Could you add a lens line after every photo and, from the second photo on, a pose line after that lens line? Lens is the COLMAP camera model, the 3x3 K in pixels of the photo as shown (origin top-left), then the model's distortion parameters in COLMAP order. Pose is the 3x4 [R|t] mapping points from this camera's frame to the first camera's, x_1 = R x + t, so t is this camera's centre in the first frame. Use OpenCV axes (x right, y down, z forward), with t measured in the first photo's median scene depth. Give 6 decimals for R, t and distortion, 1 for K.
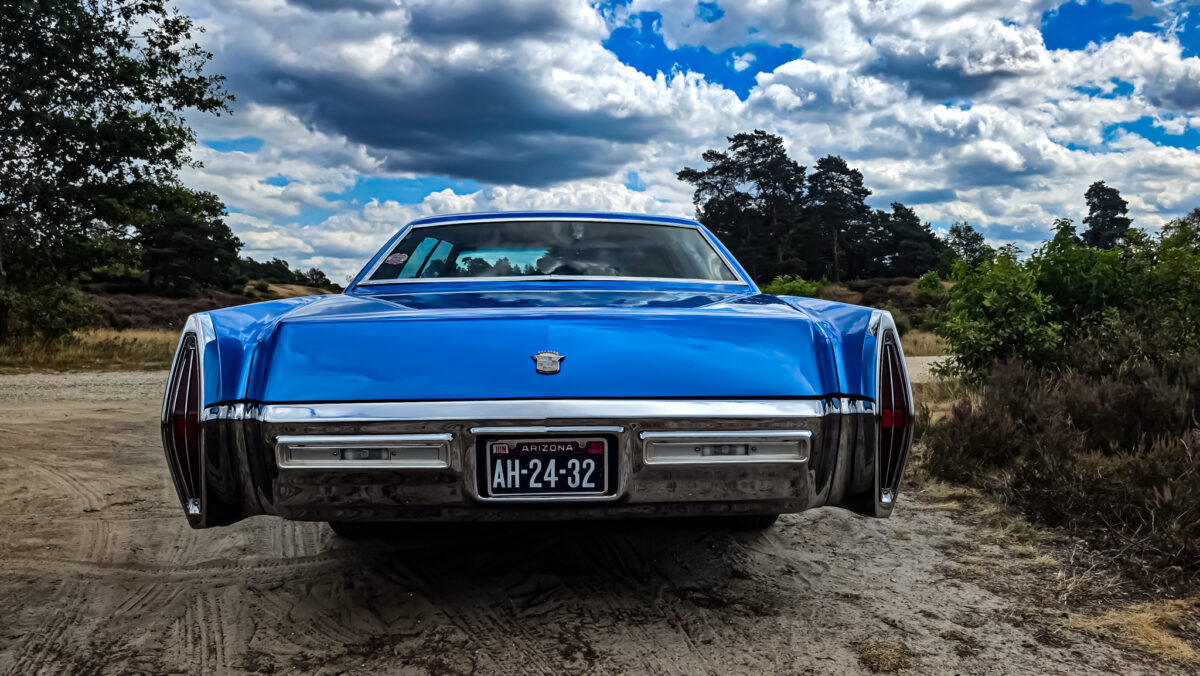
lens RADIAL K [[796.4, 0, 594.0], [0, 796.4, 342.7], [0, 0, 1]] dist [0.042398, -0.035135]
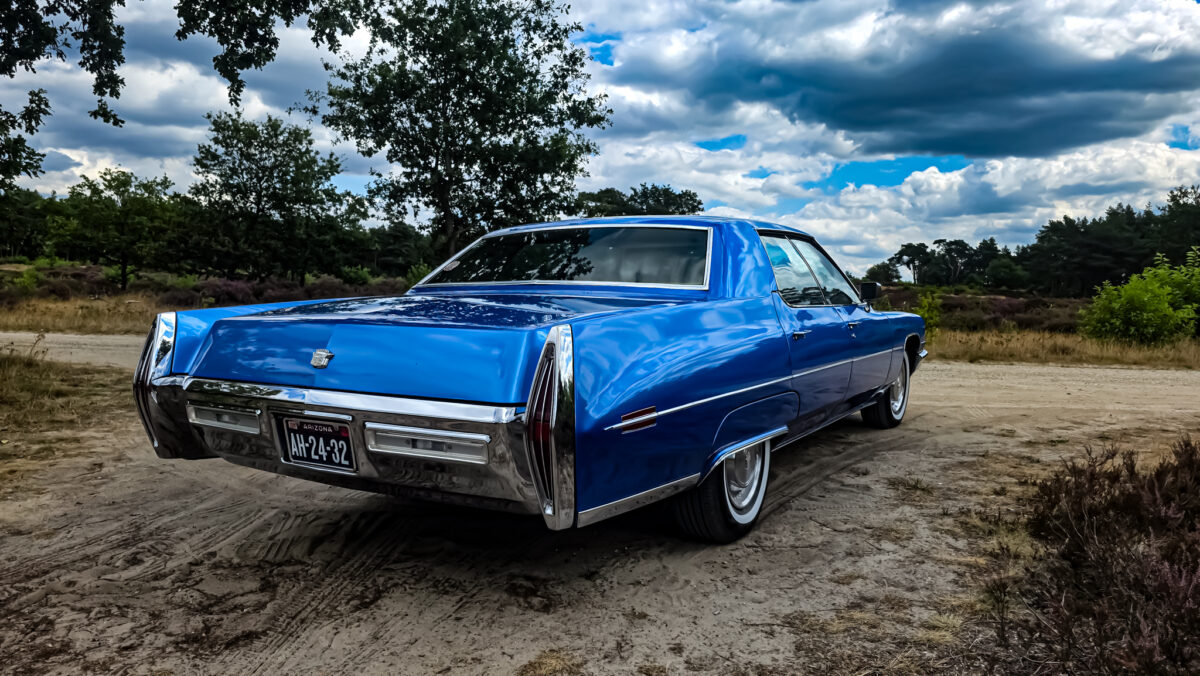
lens RADIAL K [[802.3, 0, 586.0], [0, 802.3, 335.9], [0, 0, 1]] dist [0.037605, -0.036044]
pose [[0.832853, 0.033716, -0.552466, 0.116345], [-0.029752, 0.999427, 0.016141, -0.005232], [0.552694, 0.002994, 0.833379, 0.021994]]
